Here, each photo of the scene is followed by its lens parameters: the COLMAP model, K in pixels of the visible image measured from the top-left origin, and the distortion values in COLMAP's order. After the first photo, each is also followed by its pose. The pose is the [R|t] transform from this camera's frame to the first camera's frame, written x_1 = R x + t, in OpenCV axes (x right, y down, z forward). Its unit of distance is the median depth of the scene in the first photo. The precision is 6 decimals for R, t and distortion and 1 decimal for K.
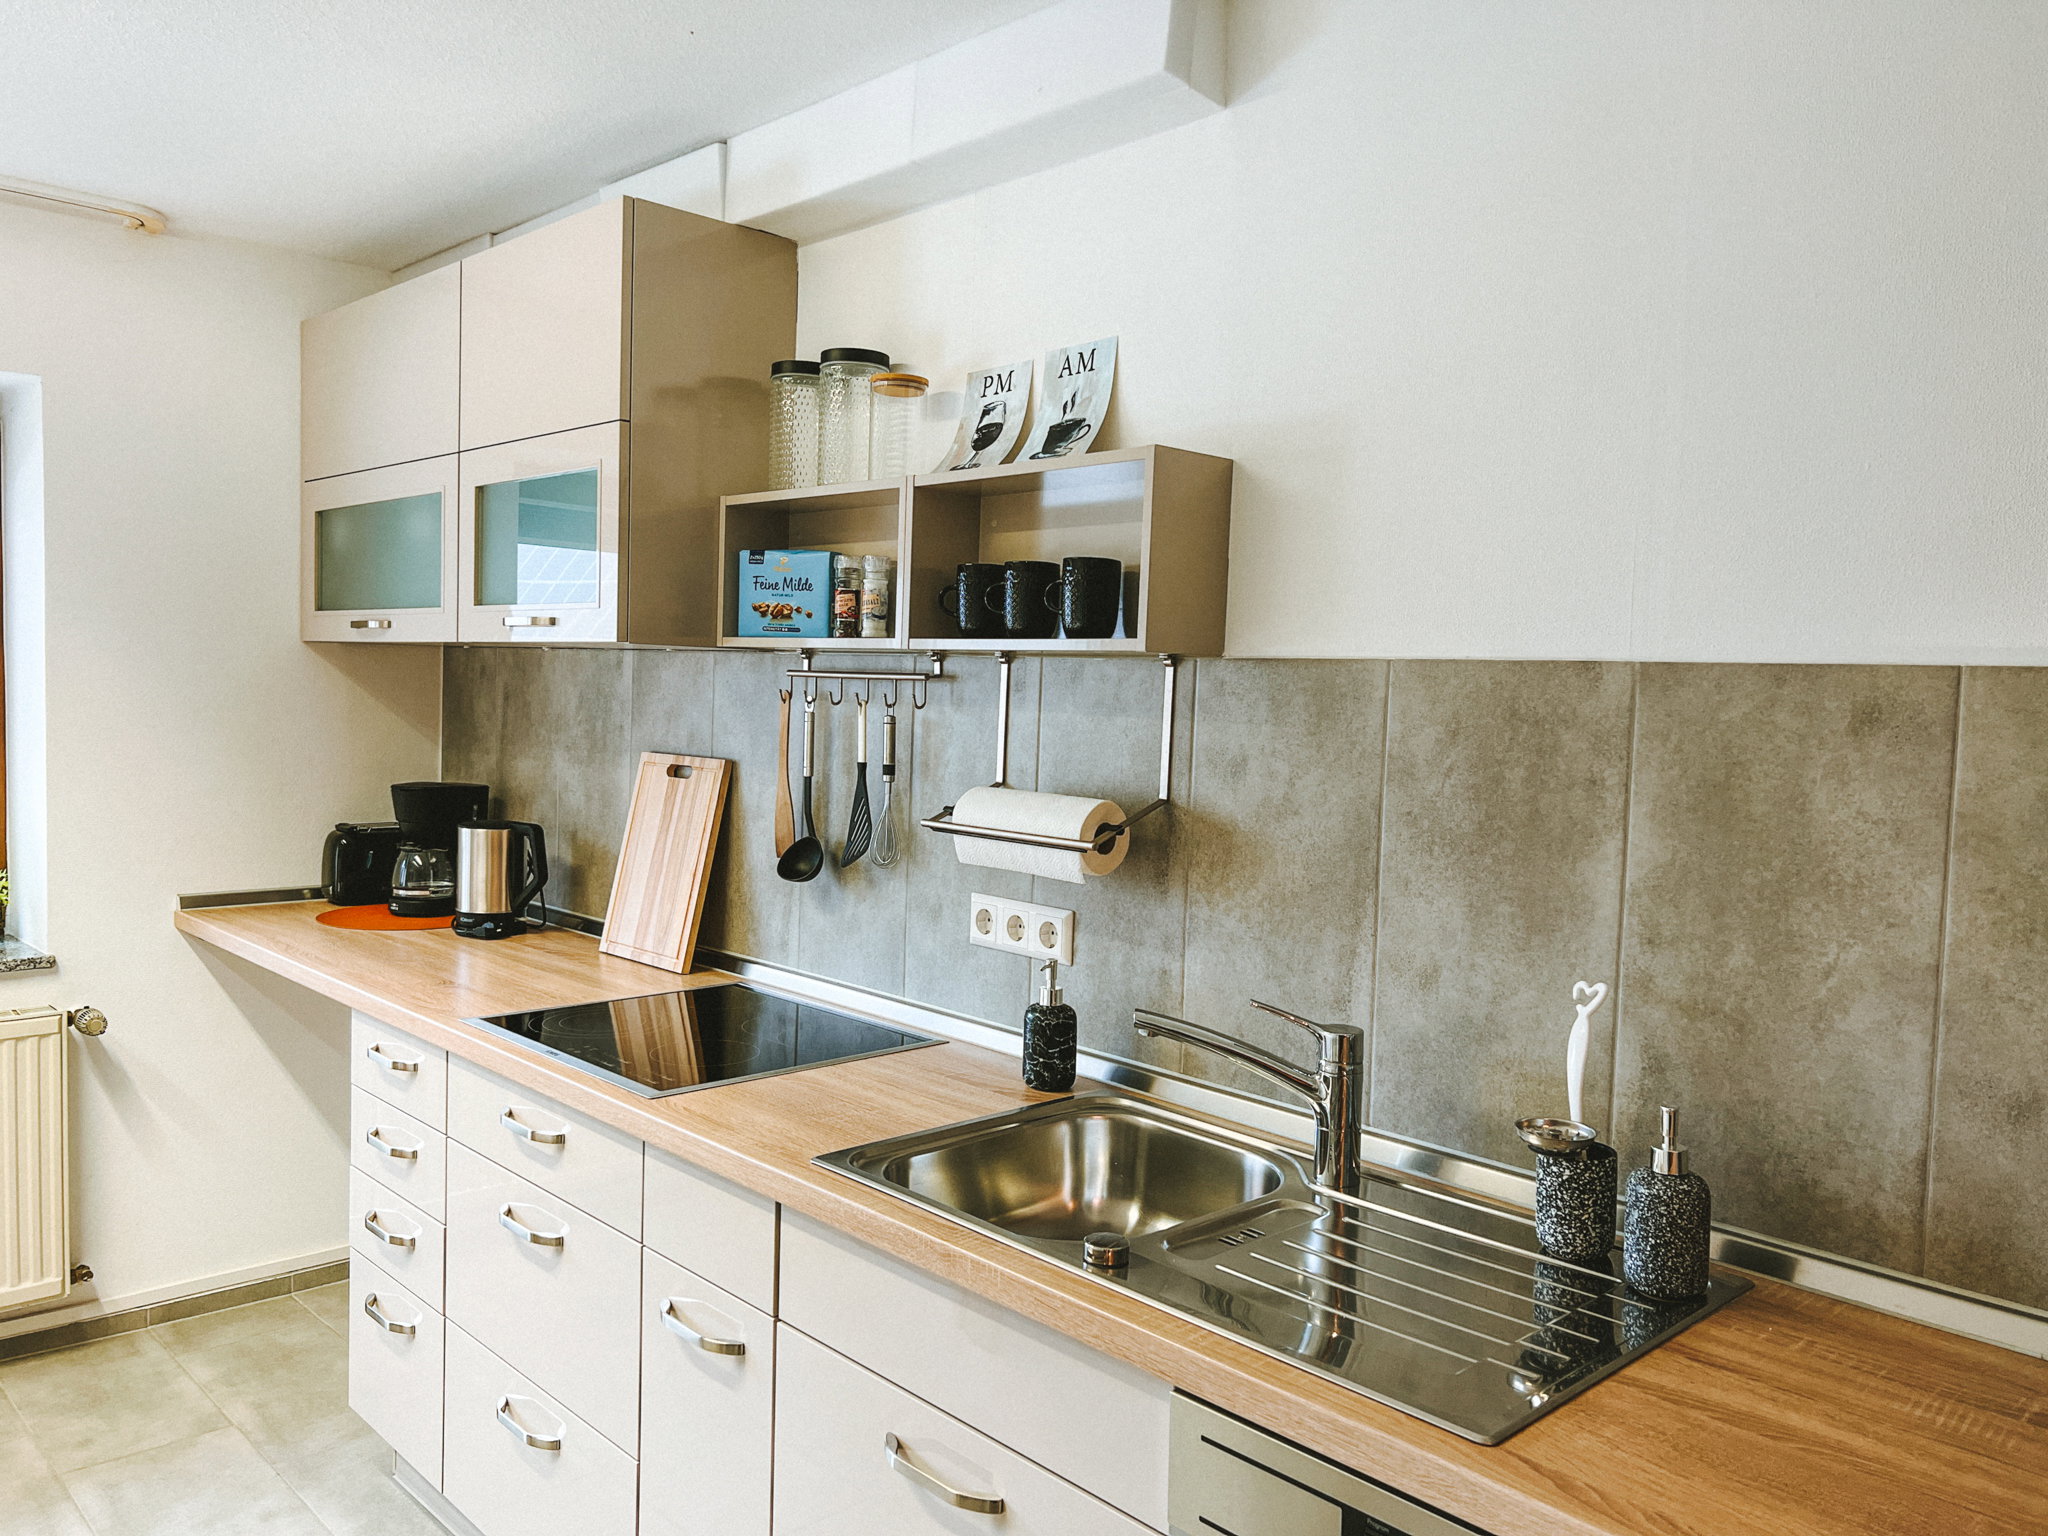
lens RADIAL K [[1557.9, 0, 1022.2], [0, 1557.9, 778.8], [0, 0, 1]] dist [0.028496, -0.049655]
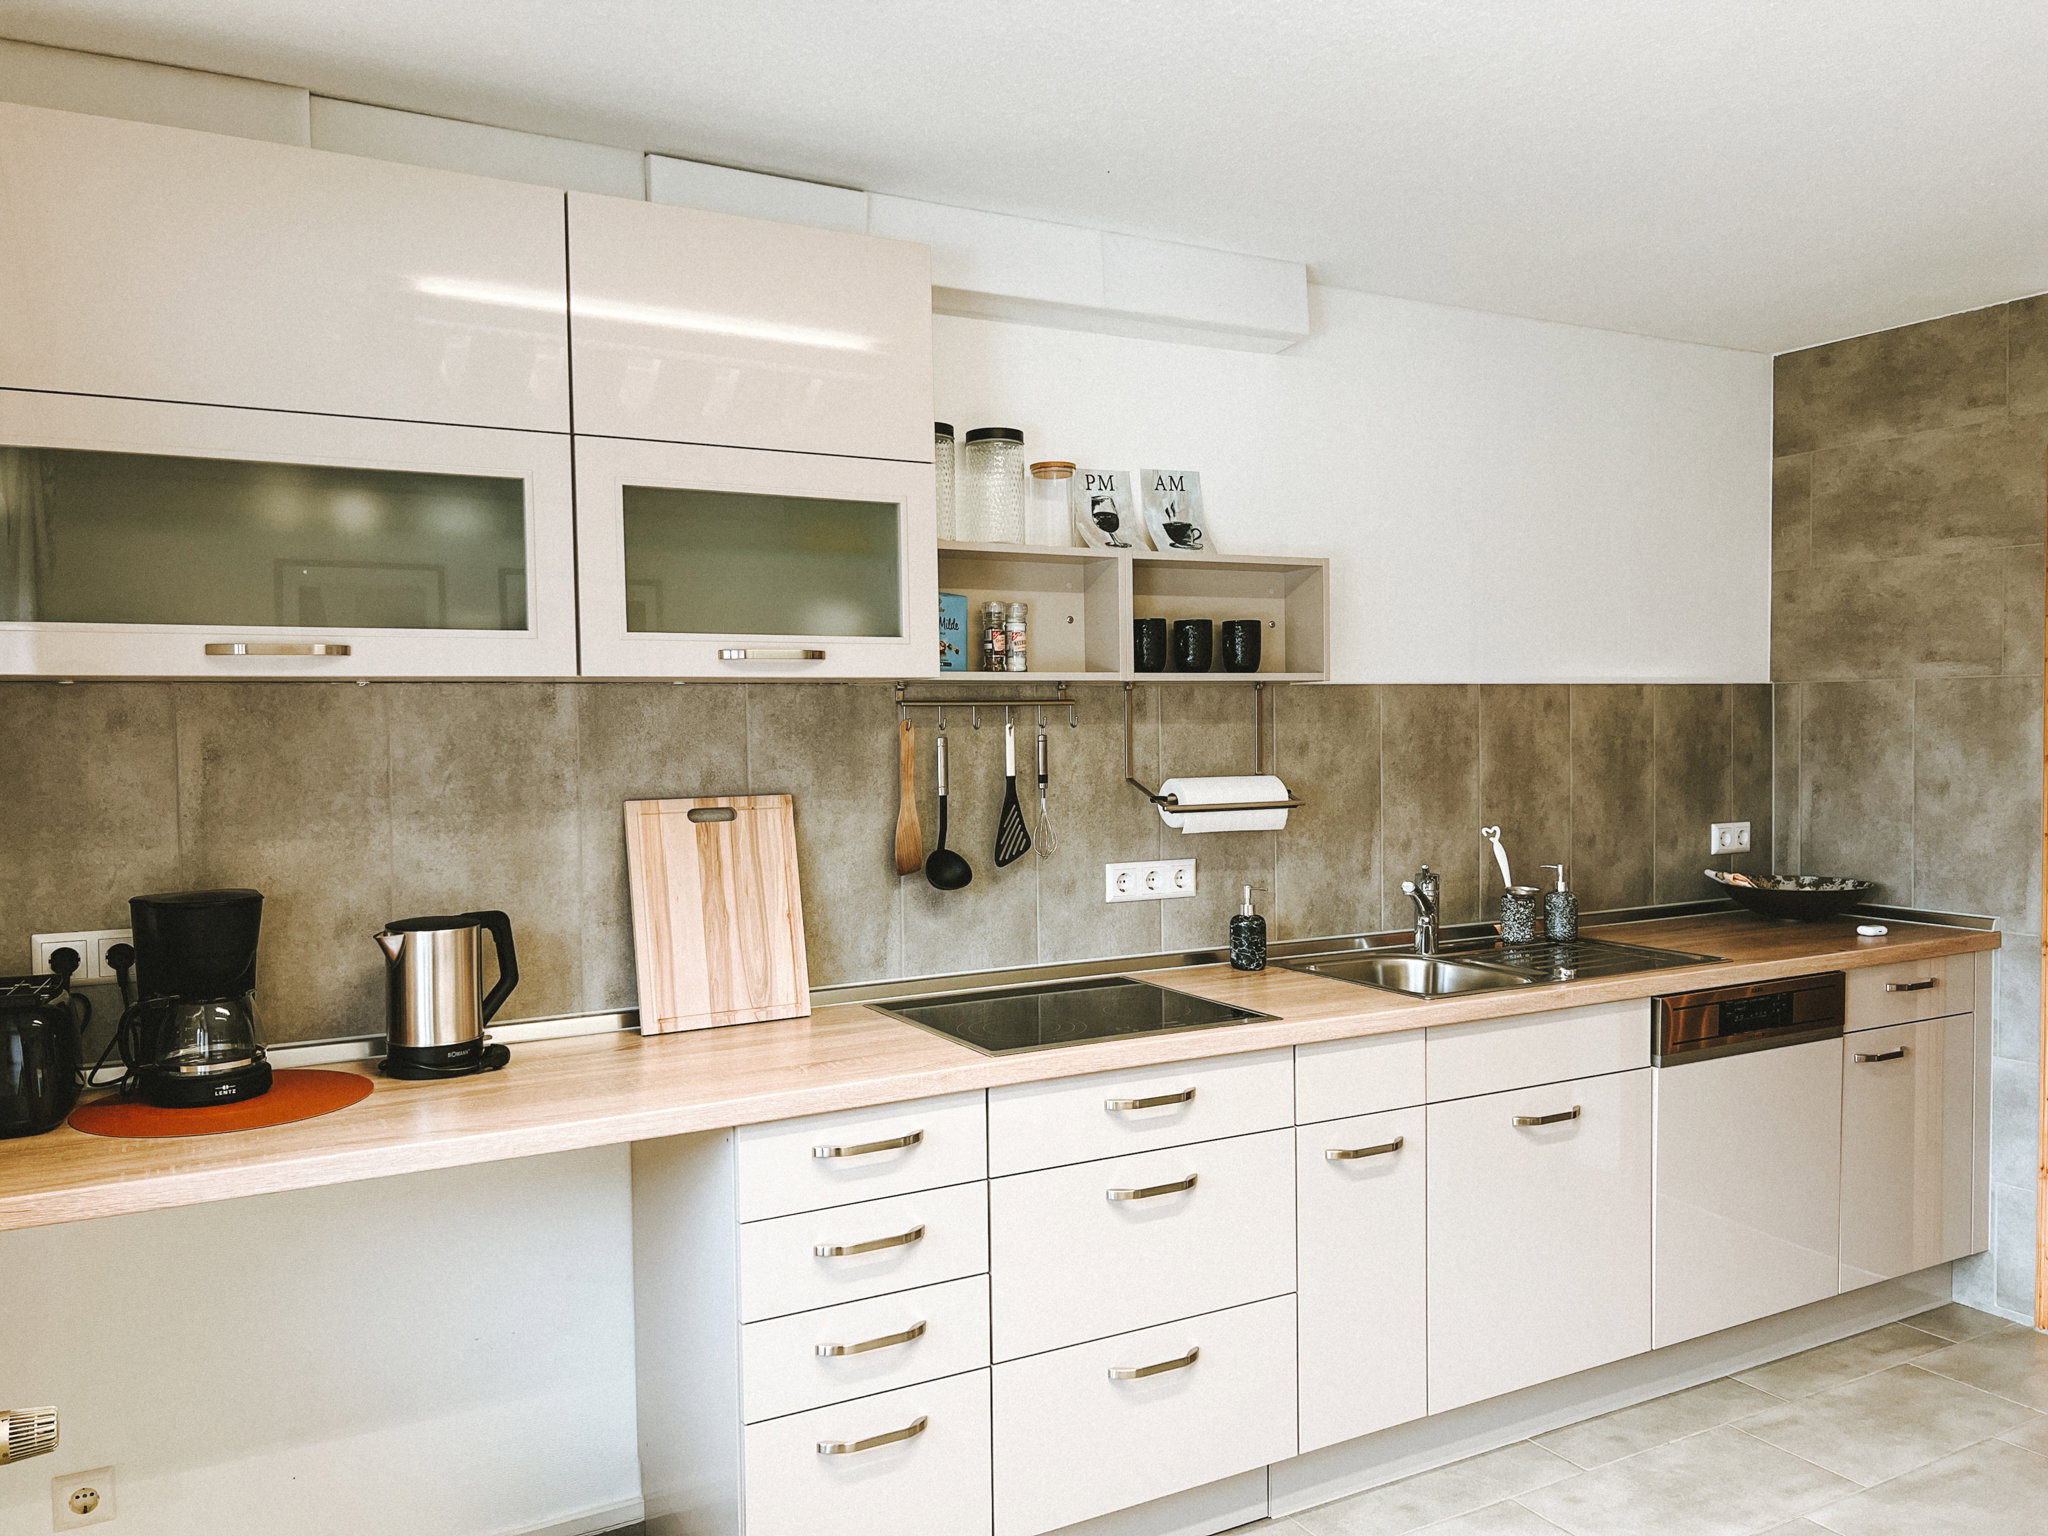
lens RADIAL K [[1557.9, 0, 1023.1], [0, 1557.9, 762.7], [0, 0, 1]] dist [0.028496, -0.049655]
pose [[0.244395, -0.062880, 0.967635, -1.562298], [0.078497, 0.995903, 0.044891, -0.091352], [-0.966493, 0.064986, 0.248330, 0.868422]]
